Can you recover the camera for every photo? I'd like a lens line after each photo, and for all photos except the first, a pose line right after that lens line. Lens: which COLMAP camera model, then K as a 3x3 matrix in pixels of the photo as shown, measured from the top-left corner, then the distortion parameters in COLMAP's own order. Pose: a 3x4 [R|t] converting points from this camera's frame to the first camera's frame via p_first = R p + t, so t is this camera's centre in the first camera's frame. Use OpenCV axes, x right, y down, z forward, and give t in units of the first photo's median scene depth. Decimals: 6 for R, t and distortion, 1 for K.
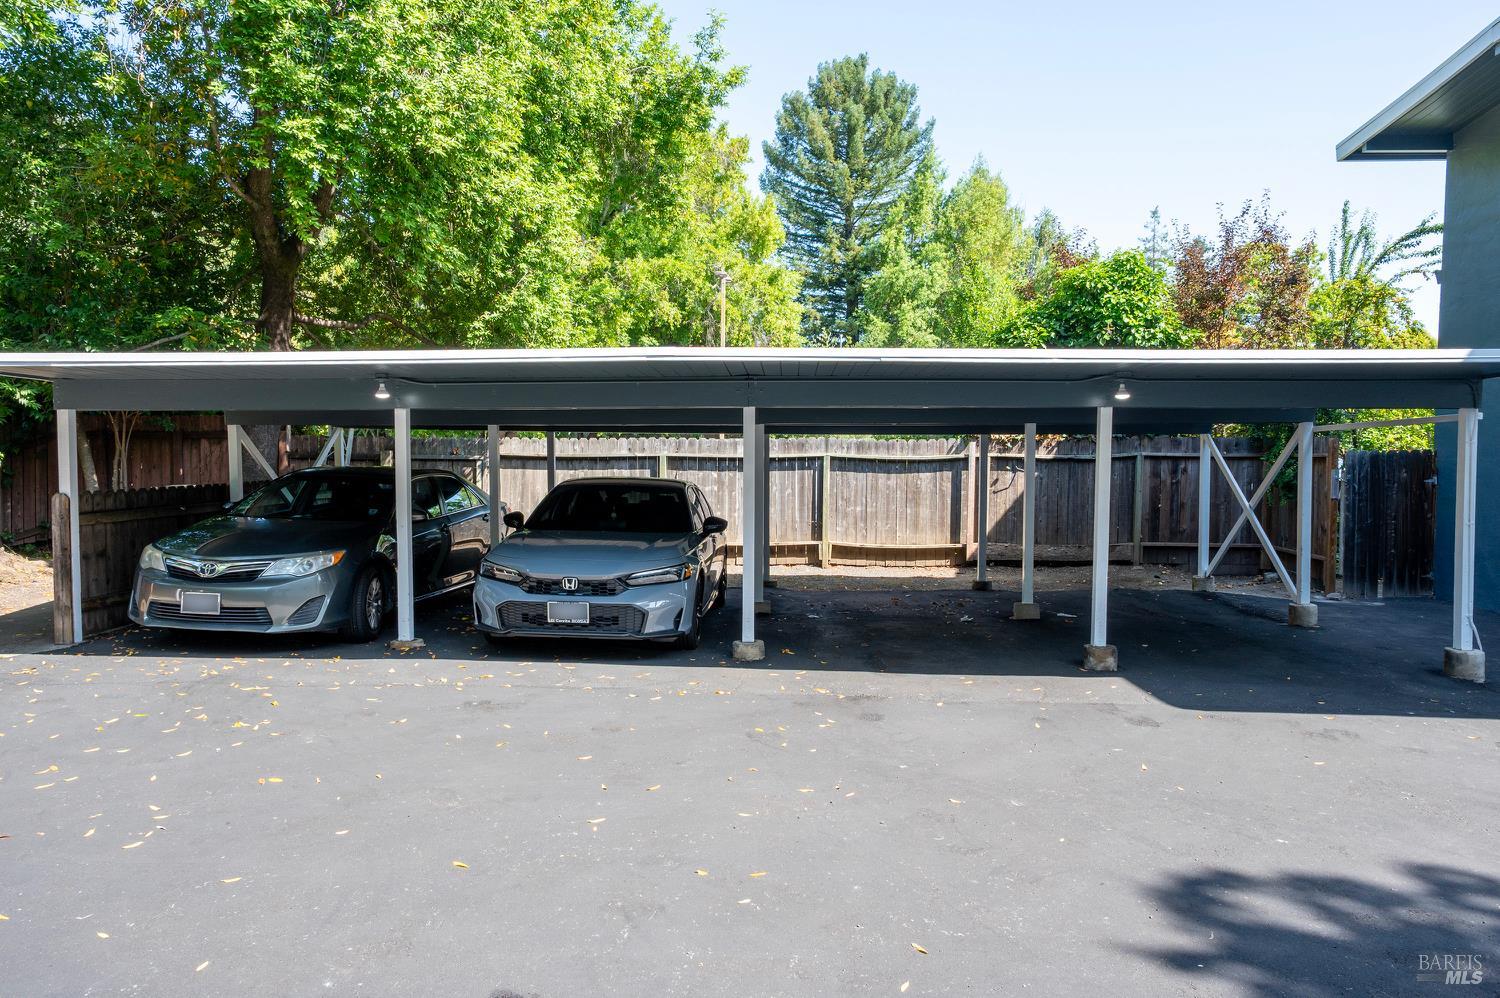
lens RADIAL K [[1027.1, 0, 750.0], [0, 1027.1, 499.0], [0, 0, 1]] dist [-0.000724, -0.001929]
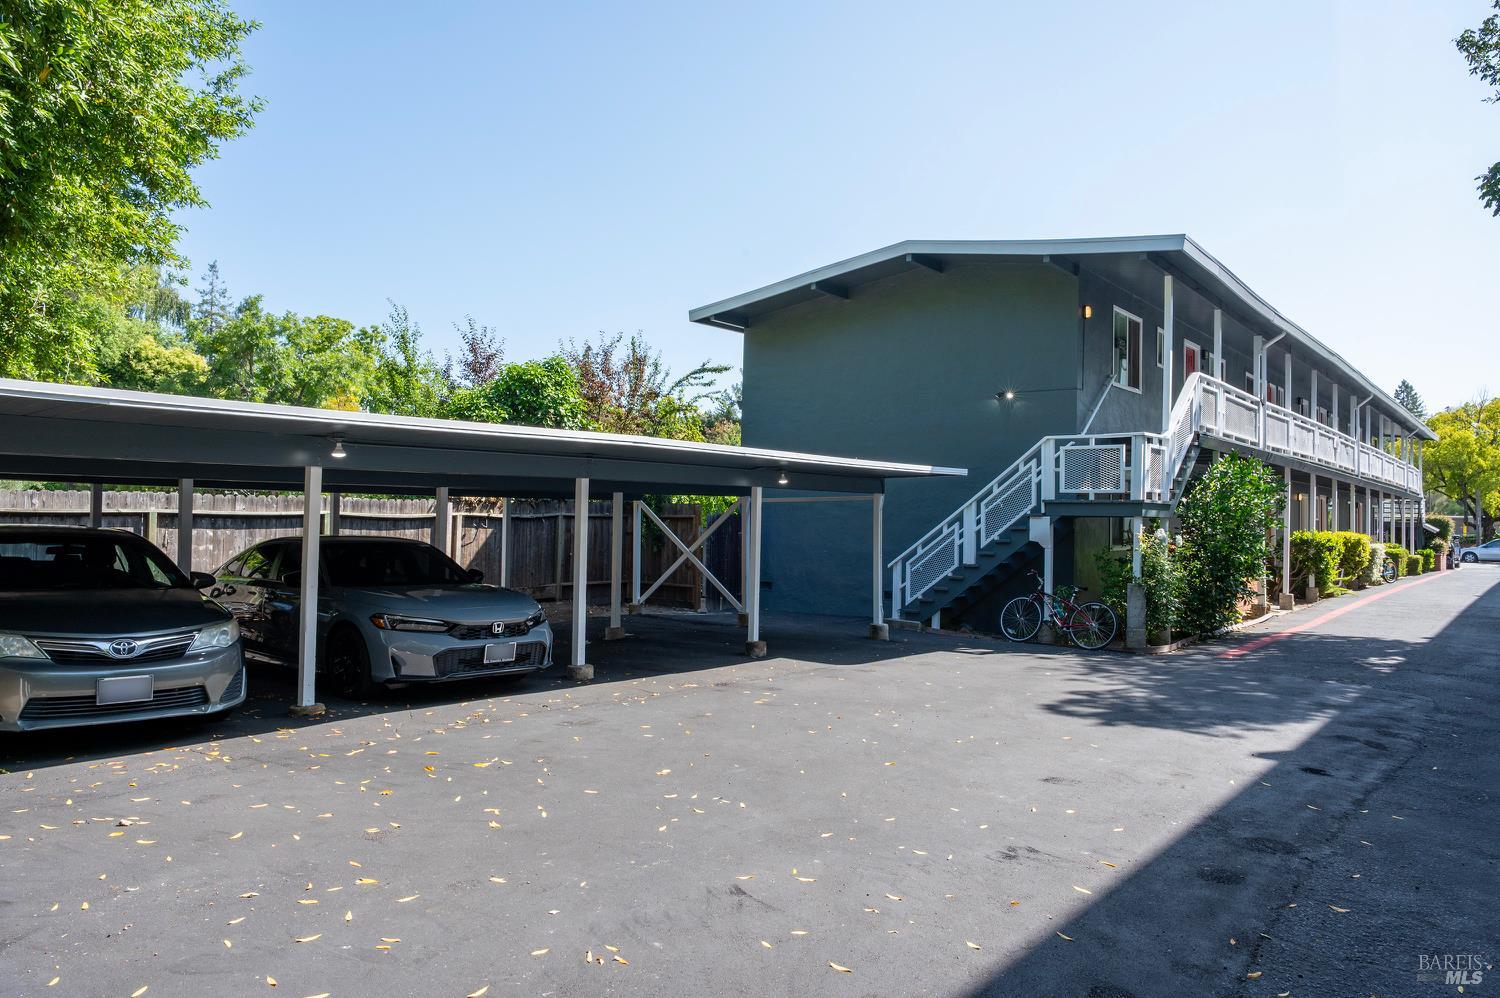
lens RADIAL K [[1027.1, 0, 750.0], [0, 1027.1, 499.0], [0, 0, 1]] dist [-0.000724, -0.001929]
pose [[0.588230, 0.018823, 0.808475, -0.573010], [0.025029, 0.998826, -0.041466, -0.003871], [-0.808307, 0.044626, 0.587068, 0.056680]]
